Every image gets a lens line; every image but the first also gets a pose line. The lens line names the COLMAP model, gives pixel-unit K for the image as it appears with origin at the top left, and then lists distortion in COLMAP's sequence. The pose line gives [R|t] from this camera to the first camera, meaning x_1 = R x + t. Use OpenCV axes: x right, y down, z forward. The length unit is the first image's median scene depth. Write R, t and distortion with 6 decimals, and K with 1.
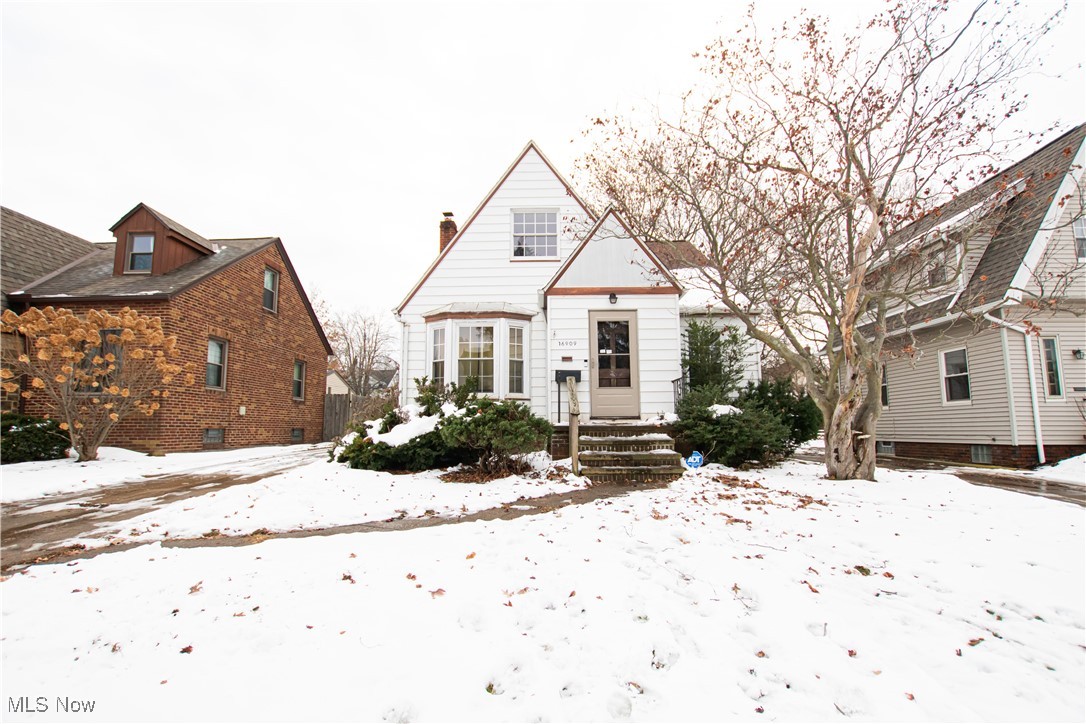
lens RADIAL K [[509.4, 0, 543.0], [0, 509.4, 362.0], [0, 0, 1]] dist [-0.031817, -0.000275]
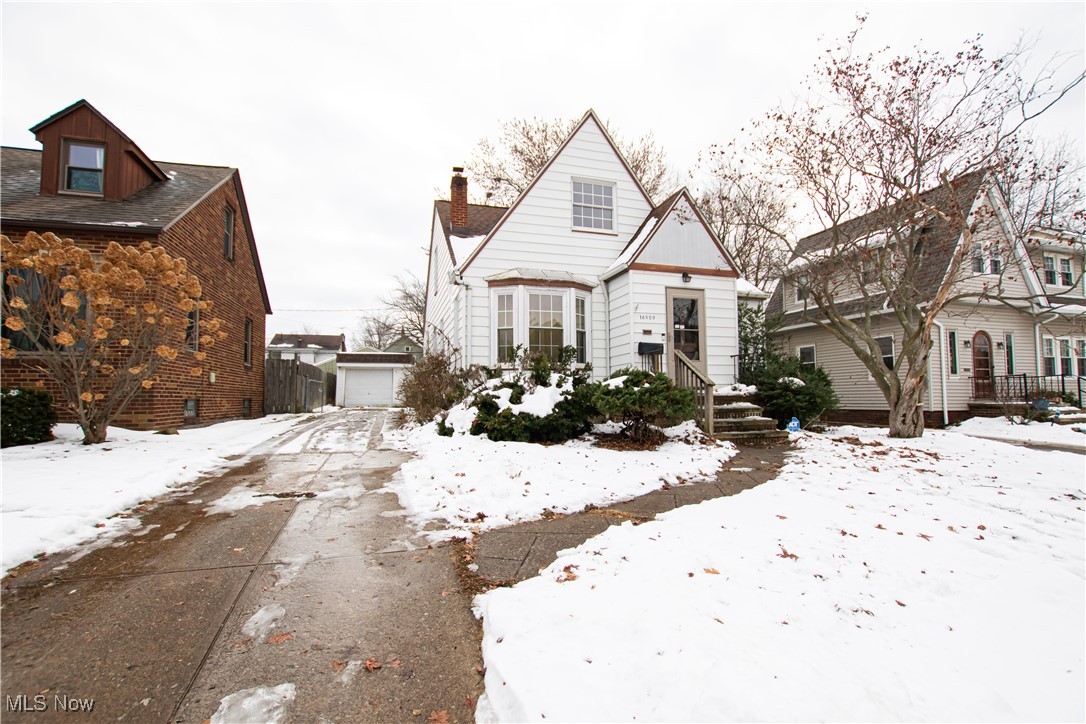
lens RADIAL K [[509.6, 0, 540.7], [0, 509.6, 365.1], [0, 0, 1]] dist [-0.030001, 0.000279]
pose [[0.948518, 0.019202, 0.316139, -0.450711], [-0.039816, 0.997471, 0.058874, 0.007908], [-0.314209, -0.068430, 0.946884, 0.065319]]
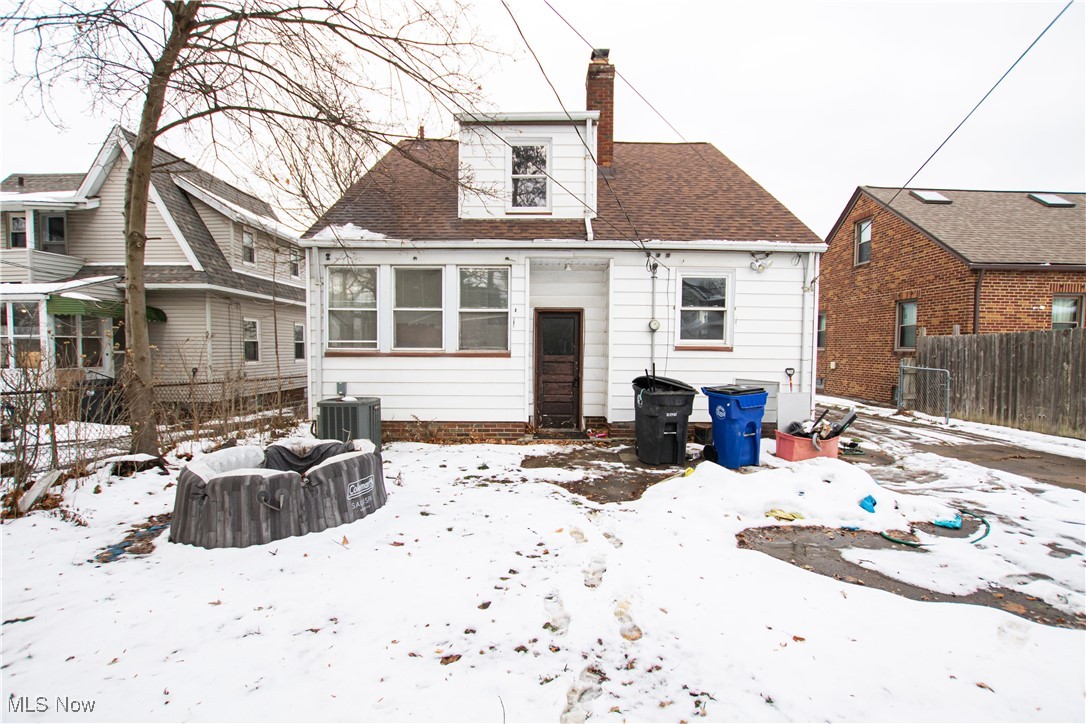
lens RADIAL K [[509.4, 0, 543.0], [0, 509.4, 362.0], [0, 0, 1]] dist [-0.031817, -0.000275]
pose [[-0.999852, 0.000977, -0.017154, 0.147846], [0.002784, 0.994401, -0.105635, 0.284955], [0.016954, -0.105667, -0.994257, 2.904429]]
